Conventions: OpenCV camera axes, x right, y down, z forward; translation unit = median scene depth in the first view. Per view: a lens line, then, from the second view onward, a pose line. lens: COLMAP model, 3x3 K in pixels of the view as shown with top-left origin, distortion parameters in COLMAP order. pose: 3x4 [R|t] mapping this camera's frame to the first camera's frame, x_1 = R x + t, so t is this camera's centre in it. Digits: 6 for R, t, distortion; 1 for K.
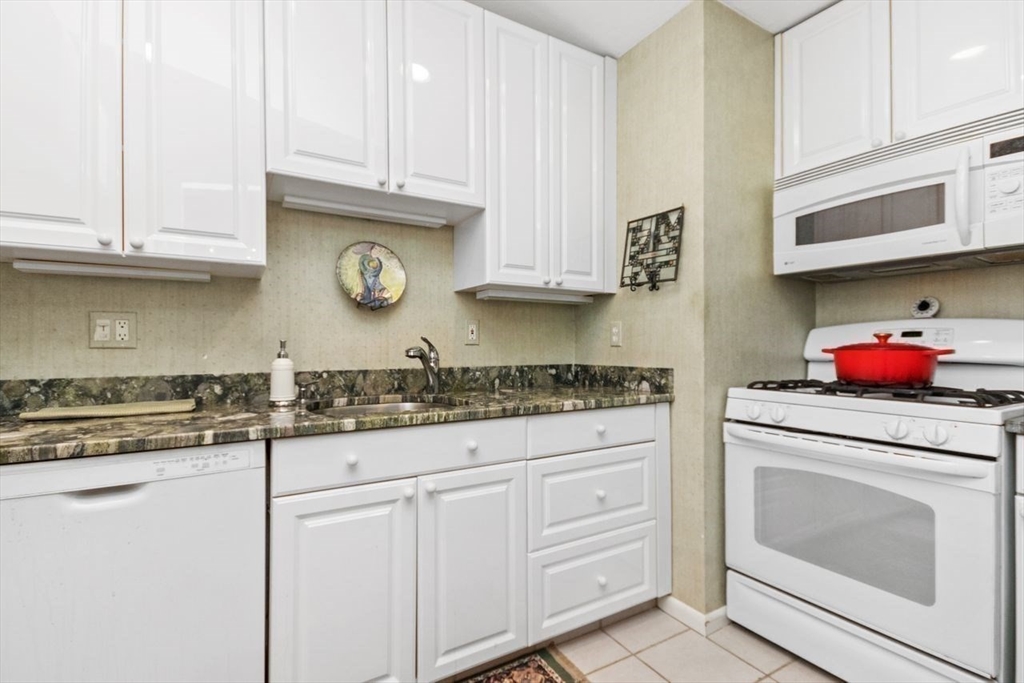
lens RADIAL K [[476.7, 0, 525.9], [0, 476.7, 344.9], [0, 0, 1]] dist [0.001288, -0.000204]
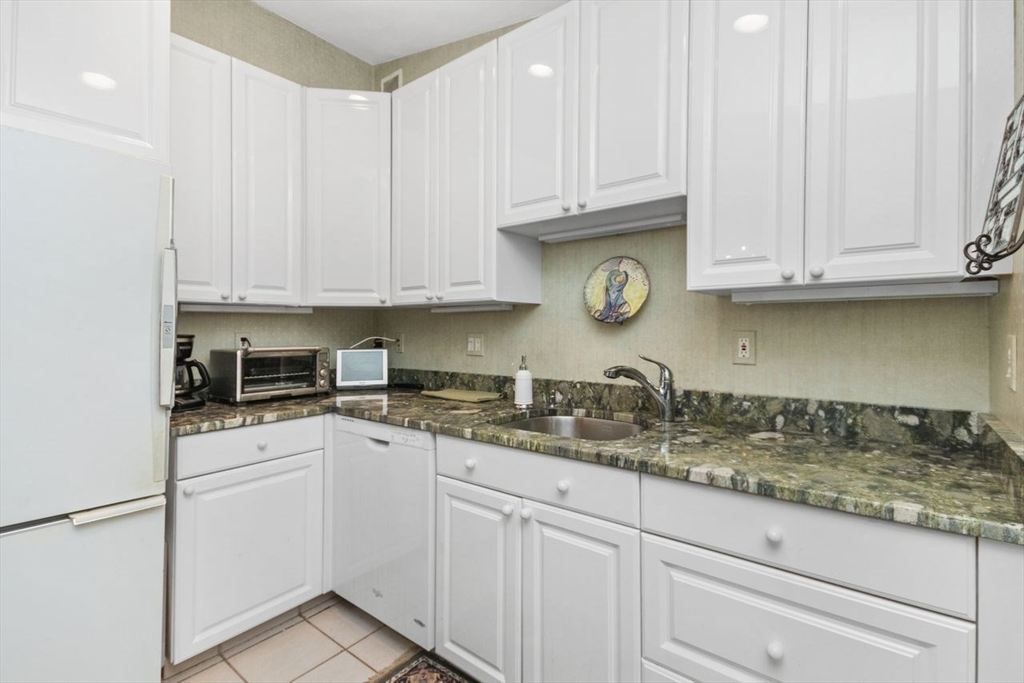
lens RADIAL K [[470.1, 0, 515.5], [0, 470.1, 324.4], [0, 0, 1]] dist [0.021791, -0.000018]
pose [[0.350265, -0.011867, -0.936576, 0.537475], [0.000770, 0.999923, -0.012382, -0.063446], [0.936650, 0.003616, 0.350247, 0.467178]]
